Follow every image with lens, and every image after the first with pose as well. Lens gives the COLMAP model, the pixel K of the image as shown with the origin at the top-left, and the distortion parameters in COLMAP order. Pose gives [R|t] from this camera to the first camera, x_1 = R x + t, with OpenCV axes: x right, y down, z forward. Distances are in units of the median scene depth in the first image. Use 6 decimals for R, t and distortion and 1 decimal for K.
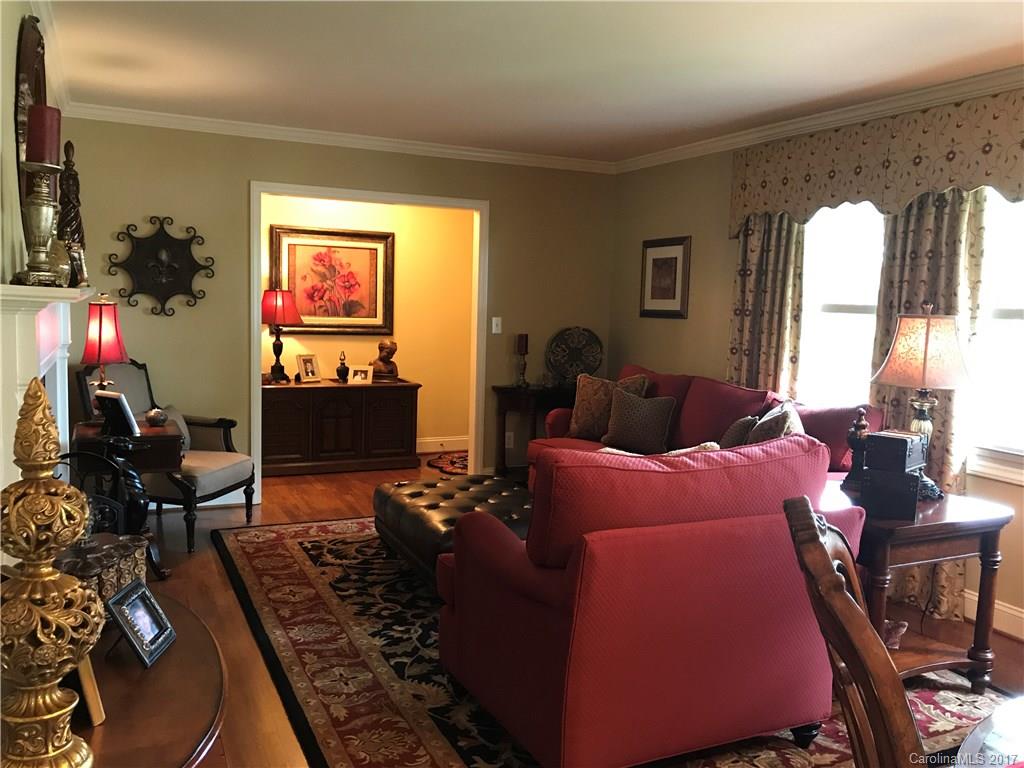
lens RADIAL K [[851.7, 0, 540.1], [0, 851.7, 386.0], [0, 0, 1]] dist [-0.007643, -0.006623]
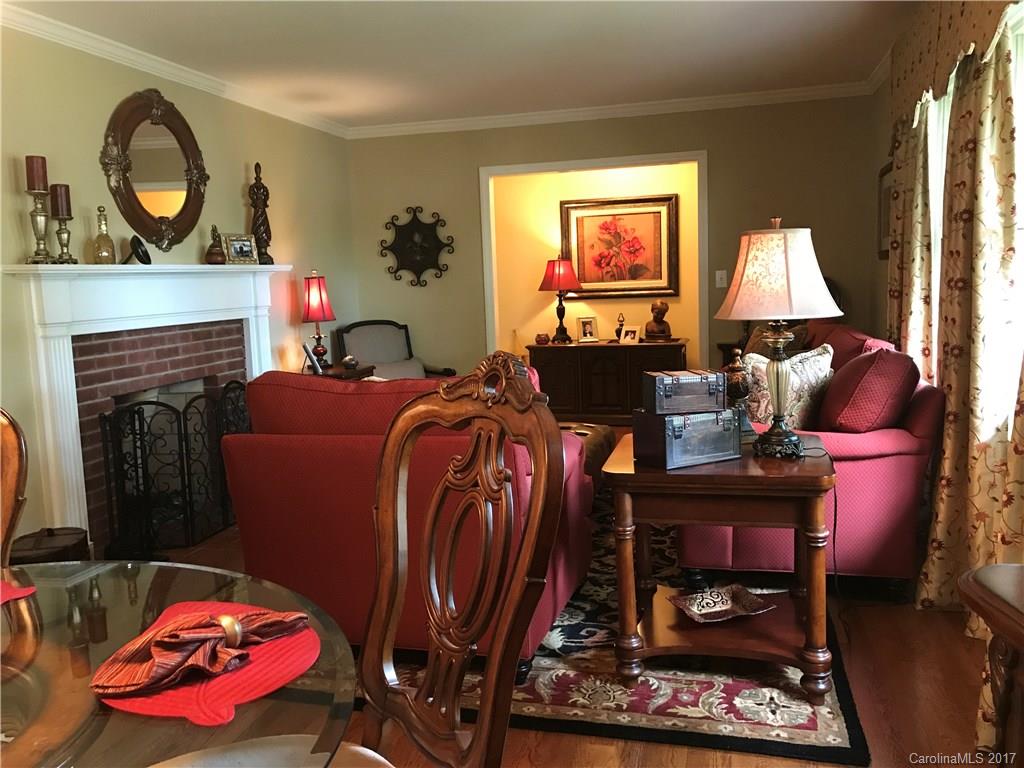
lens RADIAL K [[876.1, 0, 510.4], [0, 876.1, 378.1], [0, 0, 1]] dist [0.138094, -0.176802]
pose [[0.751559, 0.018517, -0.659406, 0.429694], [-0.007482, 0.999781, 0.019547, 0.021964], [0.659623, -0.009757, 0.751533, 0.093669]]
